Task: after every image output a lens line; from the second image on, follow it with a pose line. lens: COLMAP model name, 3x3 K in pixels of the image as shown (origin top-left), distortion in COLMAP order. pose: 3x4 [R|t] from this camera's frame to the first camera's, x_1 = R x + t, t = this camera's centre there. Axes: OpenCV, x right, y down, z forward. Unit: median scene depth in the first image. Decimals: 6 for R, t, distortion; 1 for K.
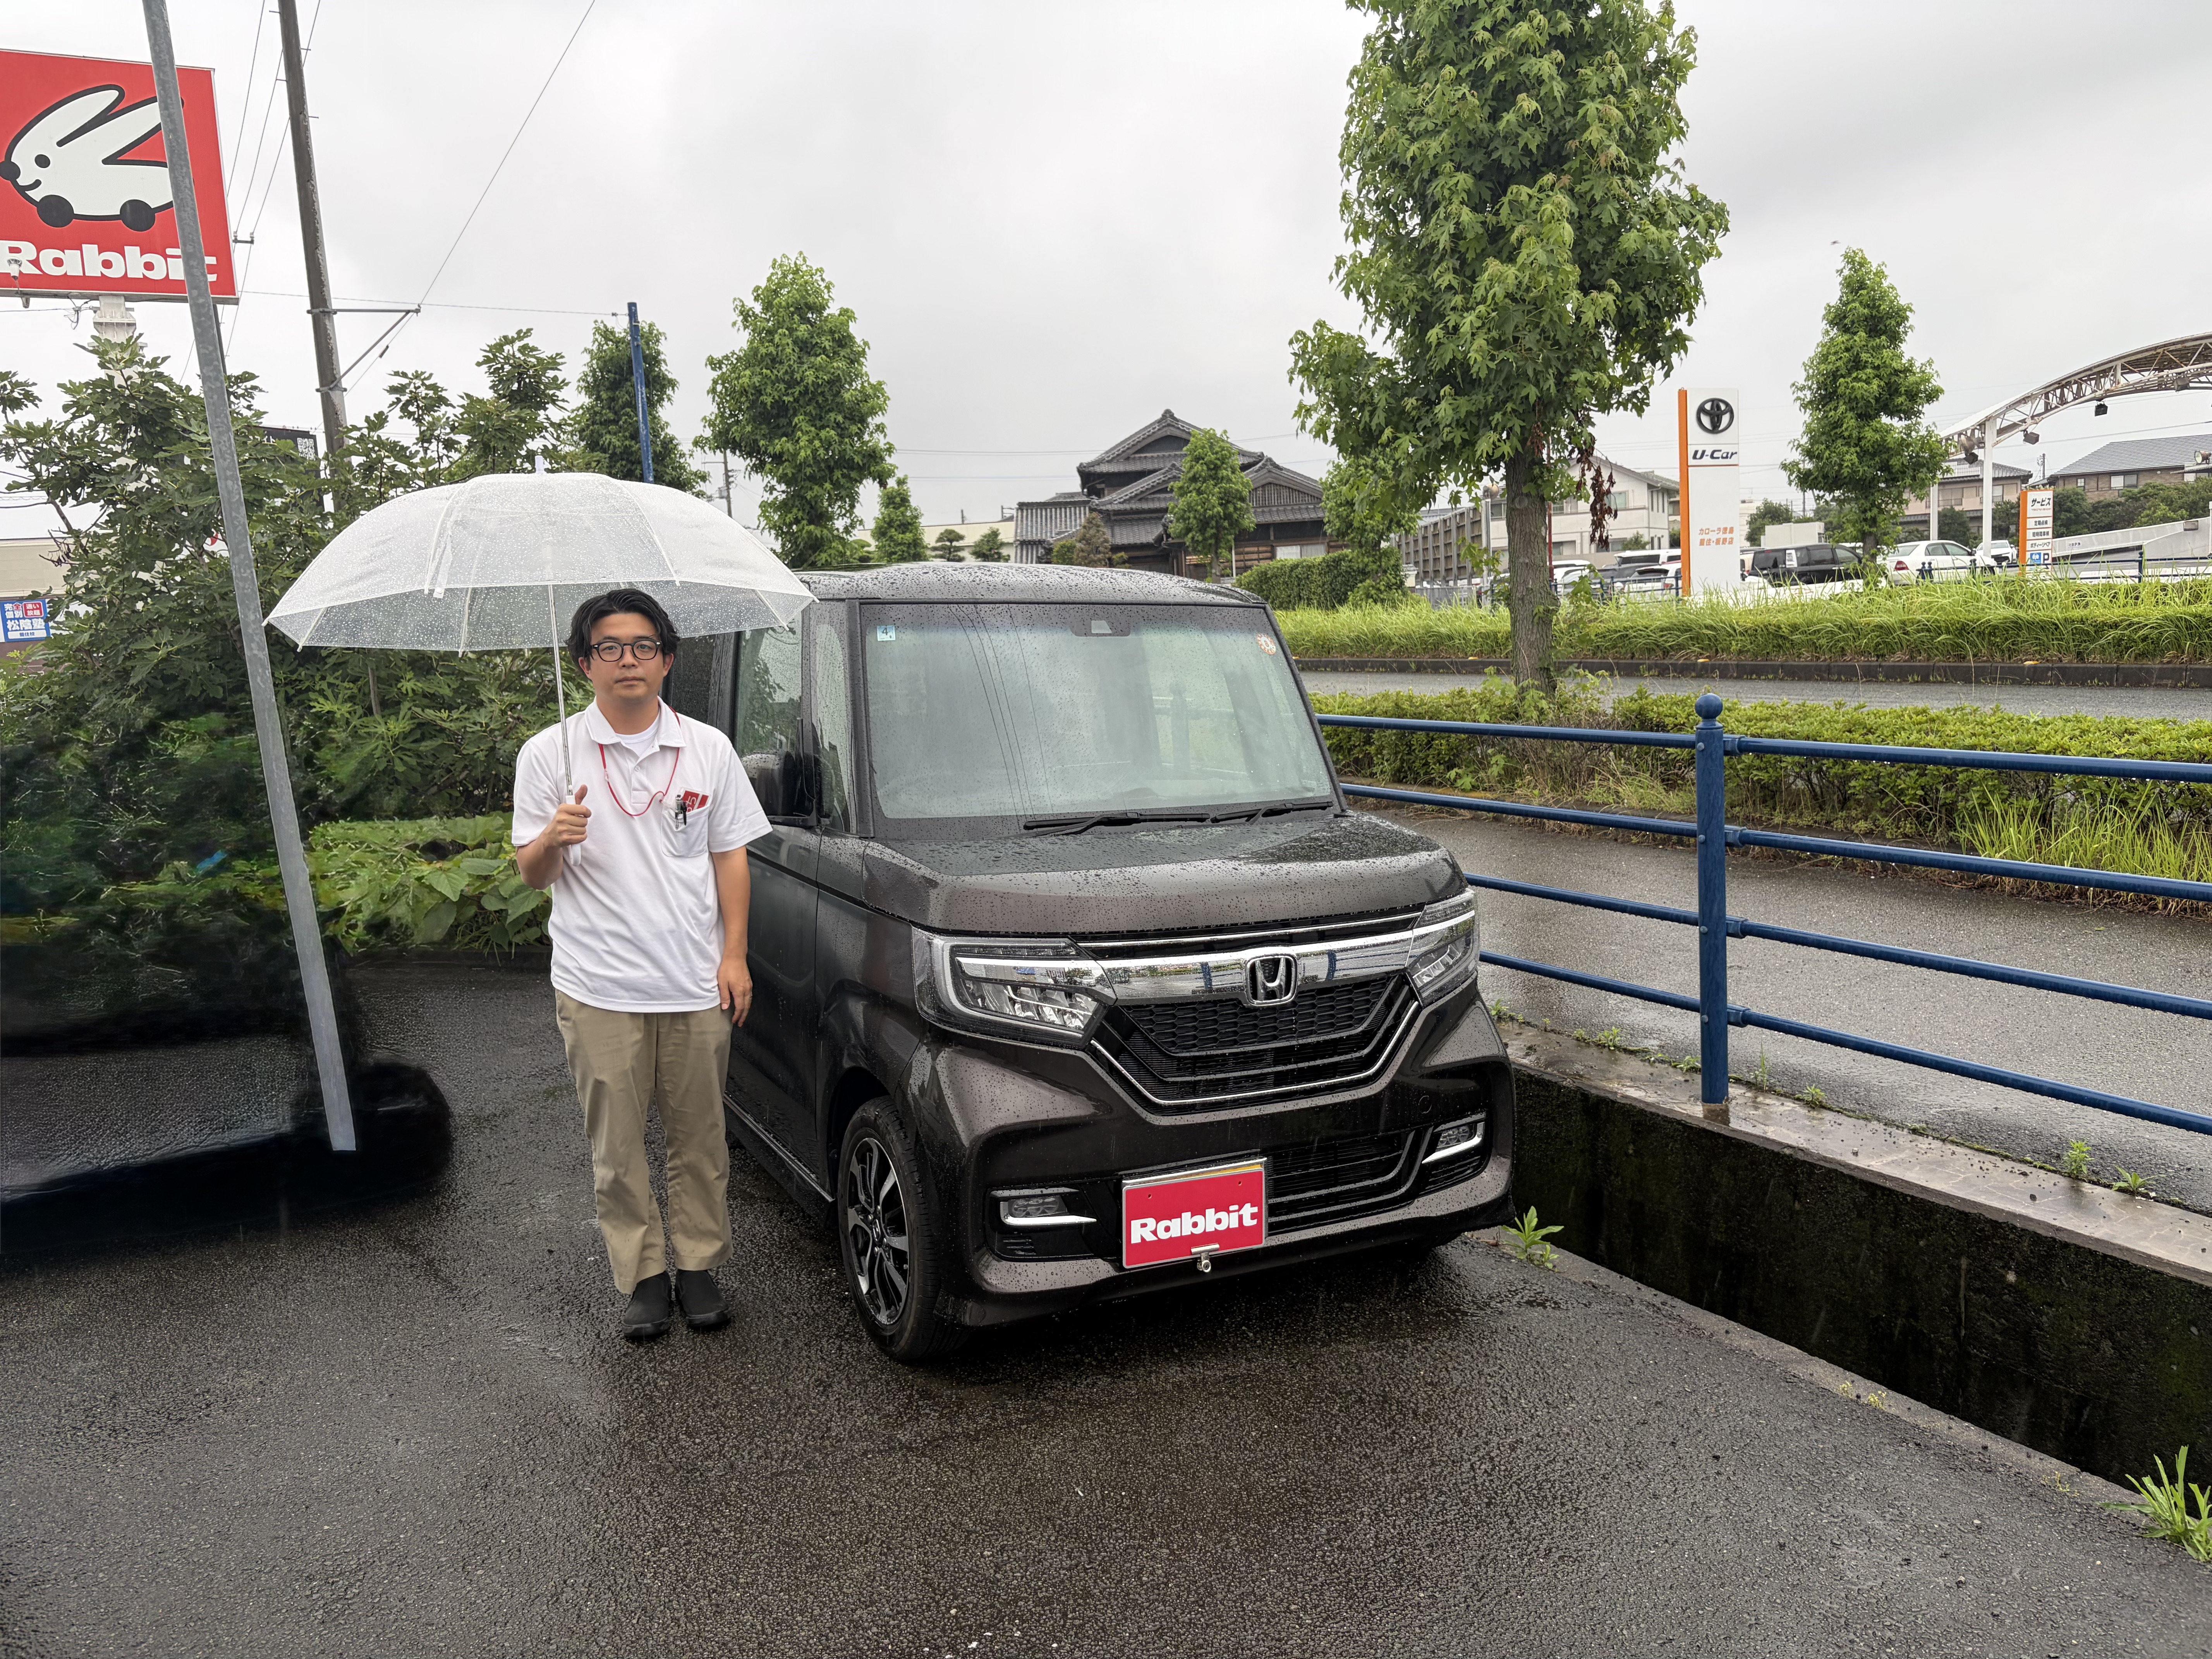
lens RADIAL K [[1675.1, 0, 1115.3], [0, 1675.1, 827.7], [0, 0, 1]] dist [0.044882, -0.057603]
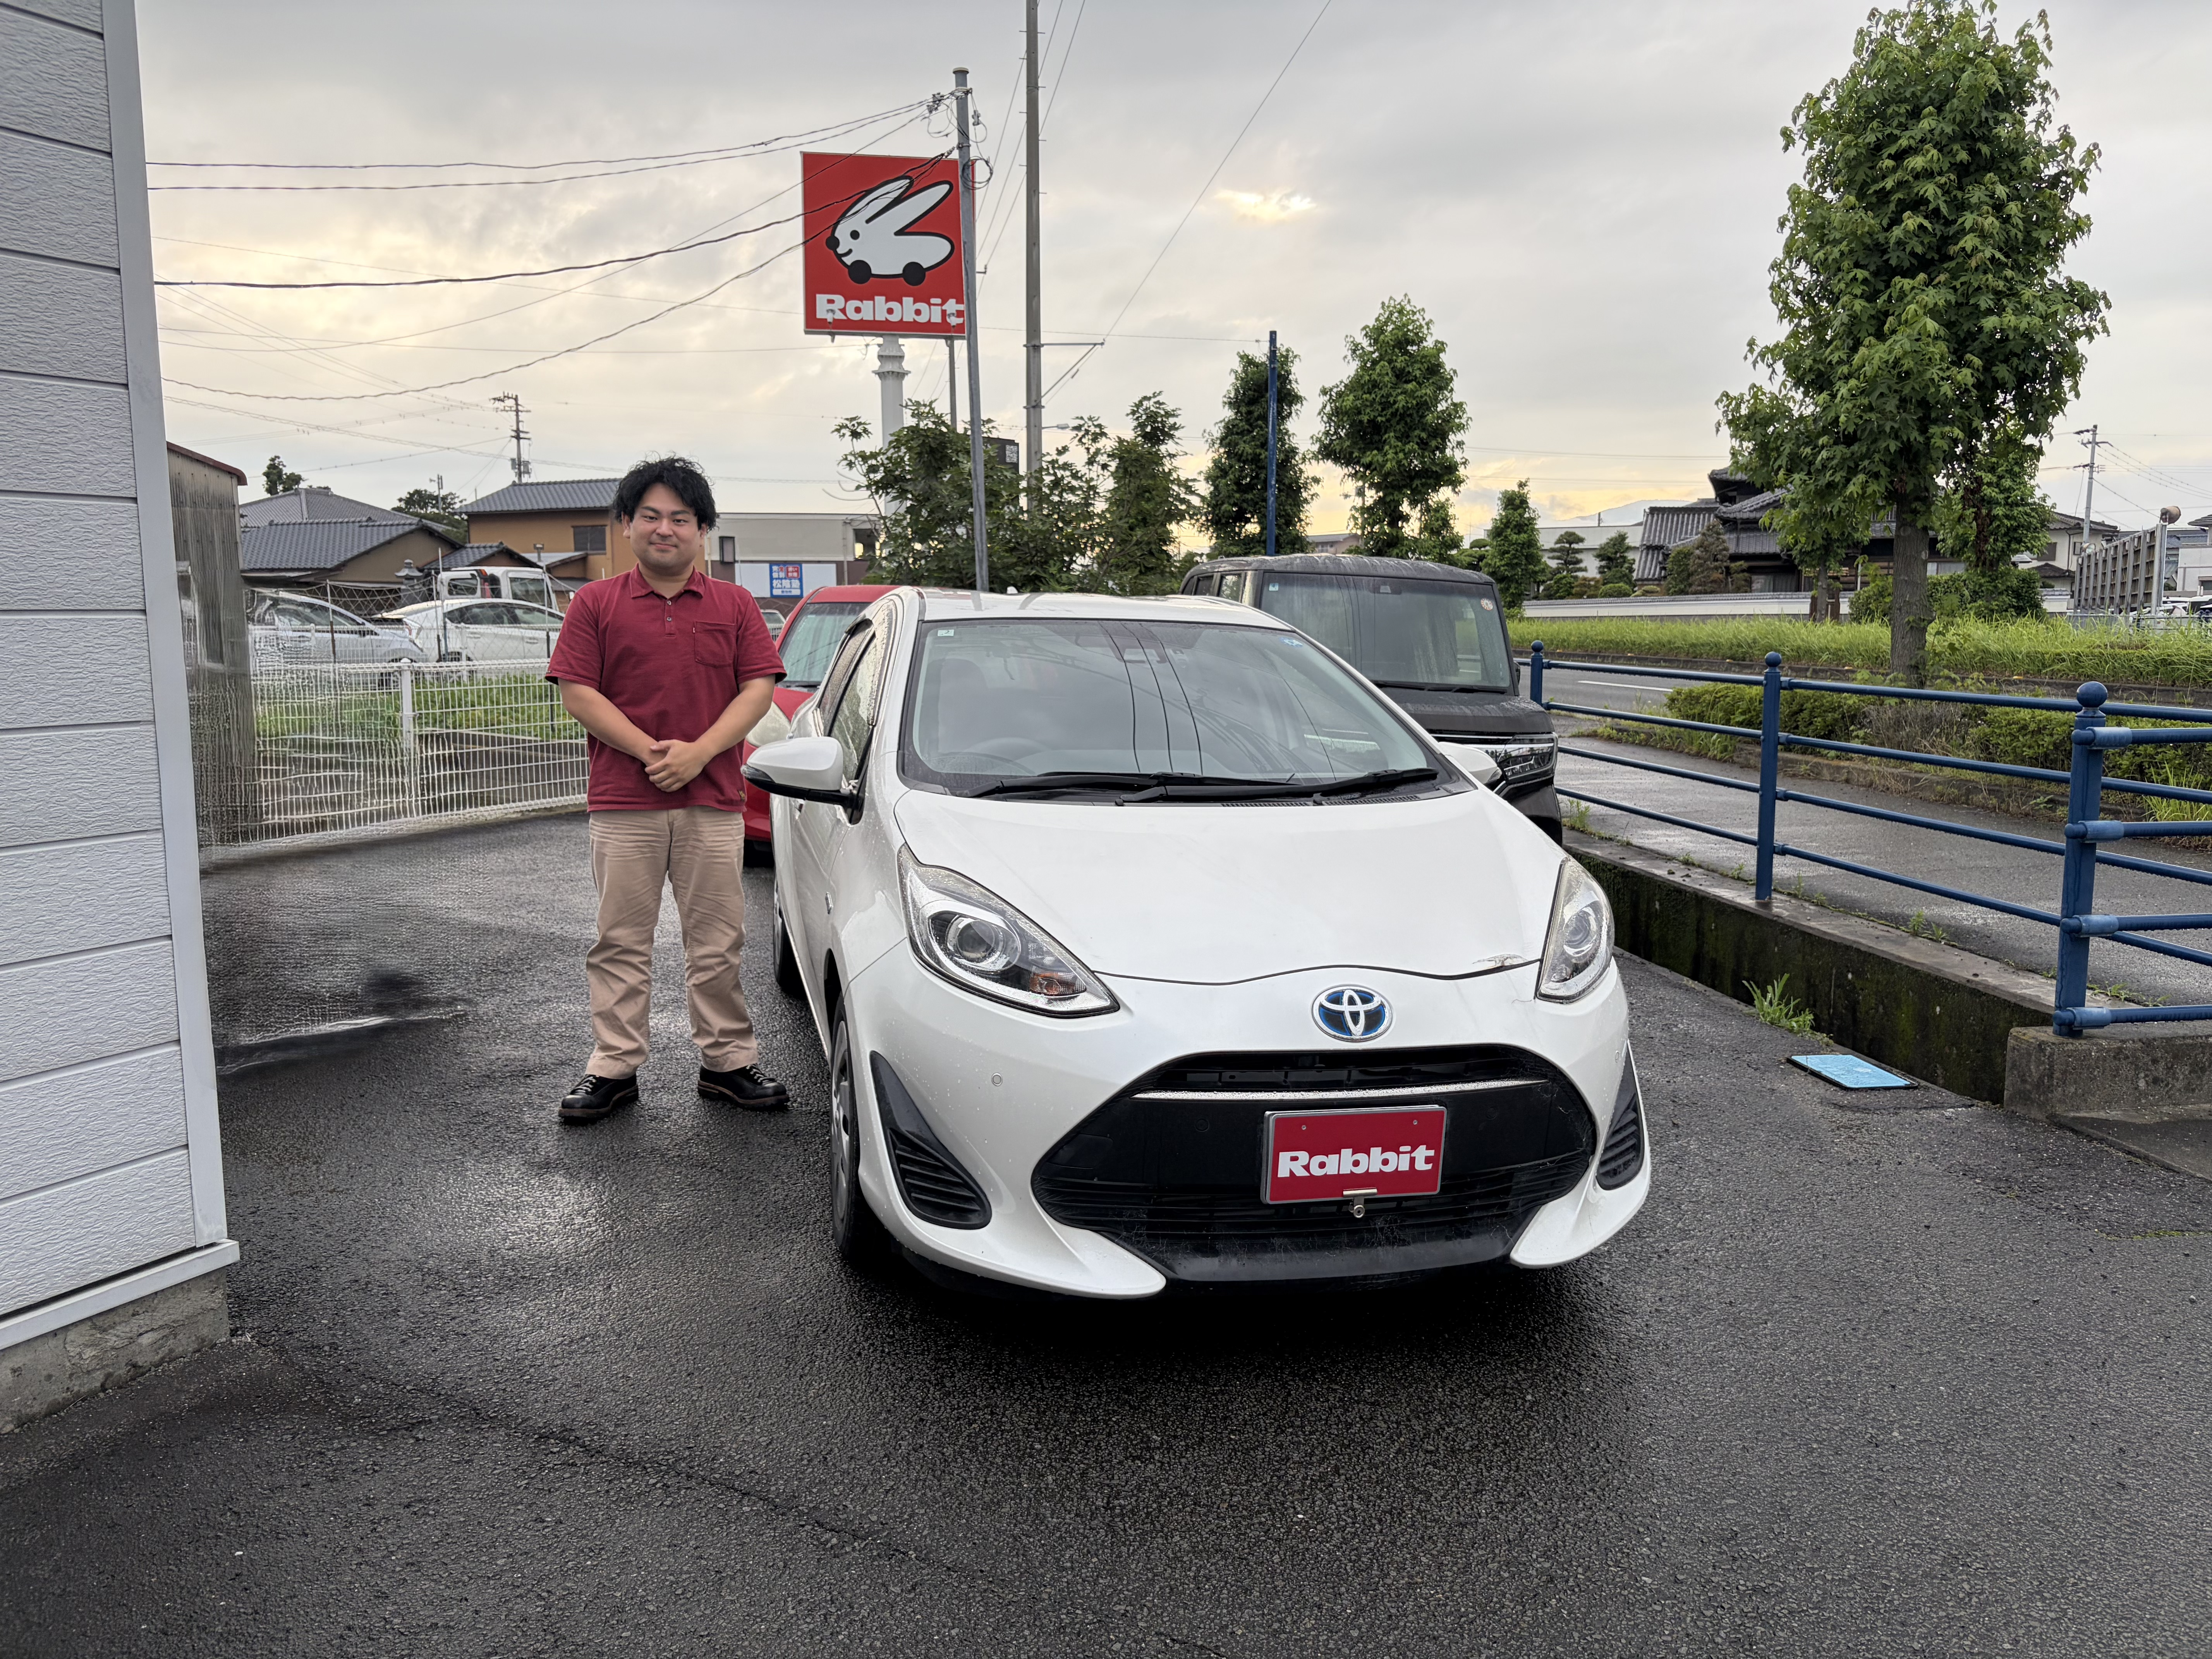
lens RADIAL K [[1683.0, 0, 1103.0], [0, 1683.0, 834.3], [0, 0, 1]] dist [0.029155, -0.035341]
pose [[0.928137, 0.102571, -0.357829, 0.078917], [-0.100815, 0.994625, 0.023615, 0.028753], [0.358328, 0.014157, 0.933488, -0.179760]]
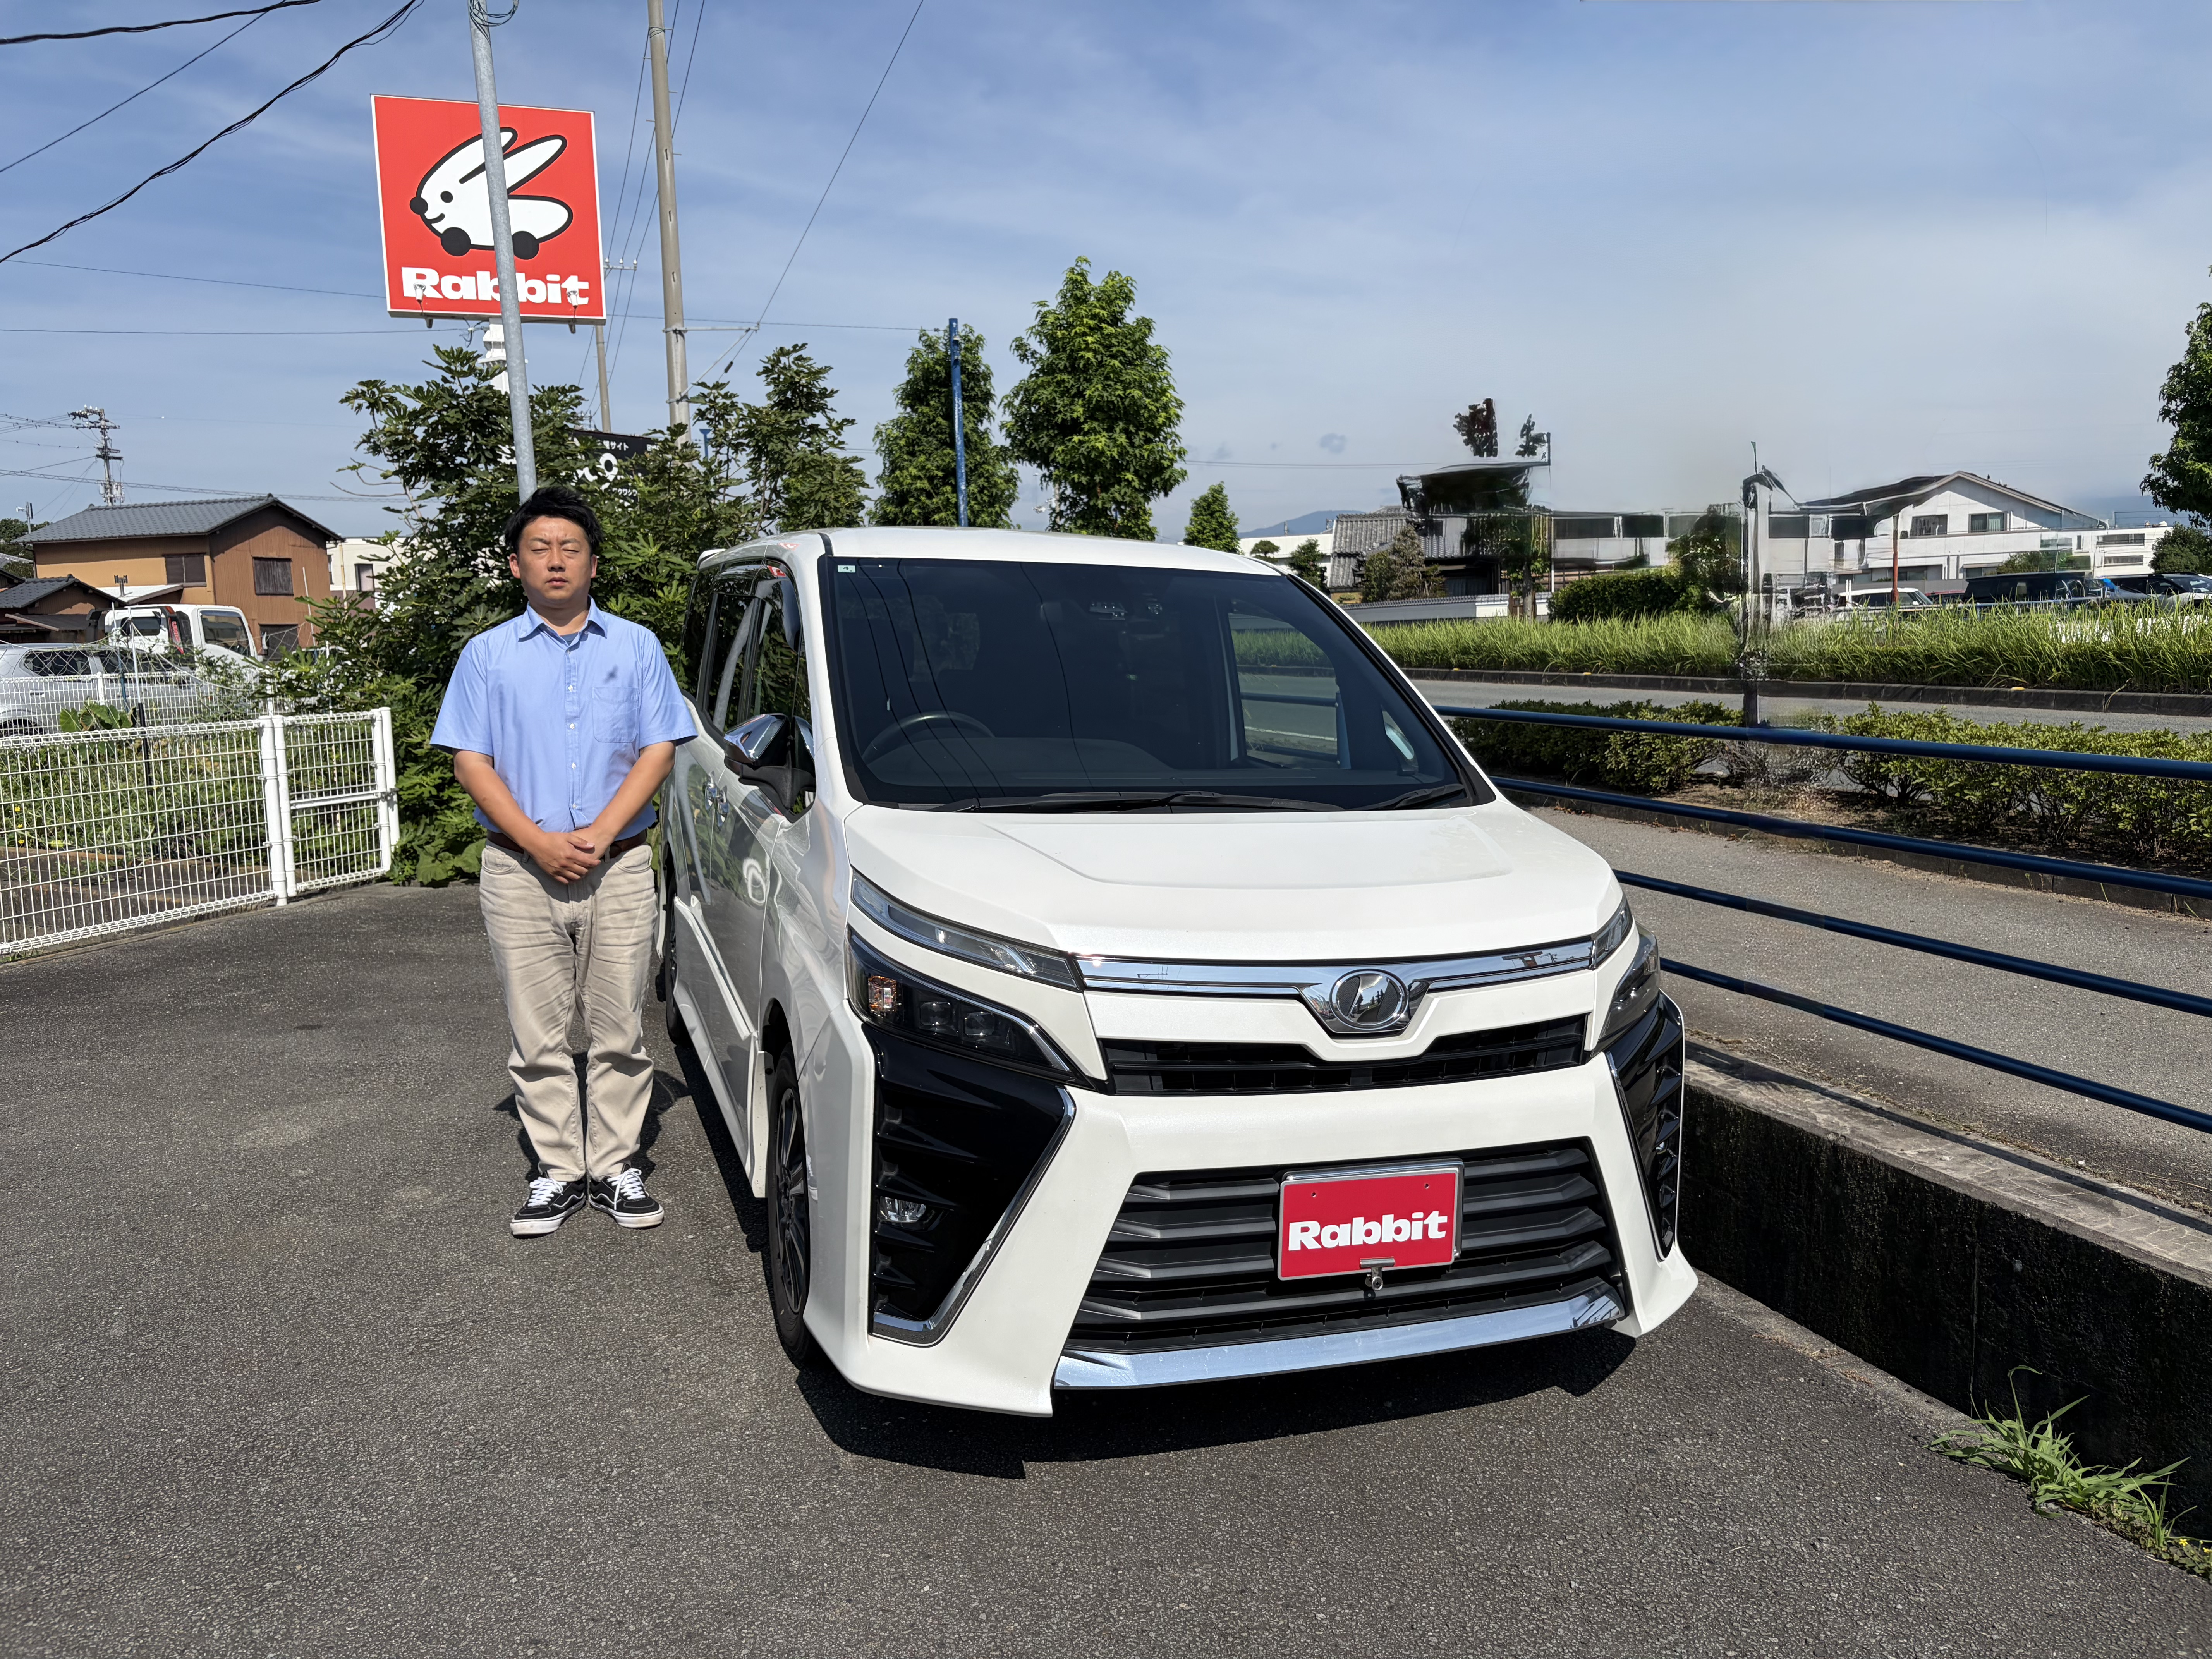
lens RADIAL K [[1683.8, 0, 1106.0], [0, 1683.8, 829.5], [0, 0, 1]] dist [0.006147, 0.042852]
pose [[0.980142, 0.049609, -0.191992, 0.033144], [-0.050986, 0.998697, -0.002237, 0.006588], [0.191631, 0.011982, 0.981394, -0.019154]]
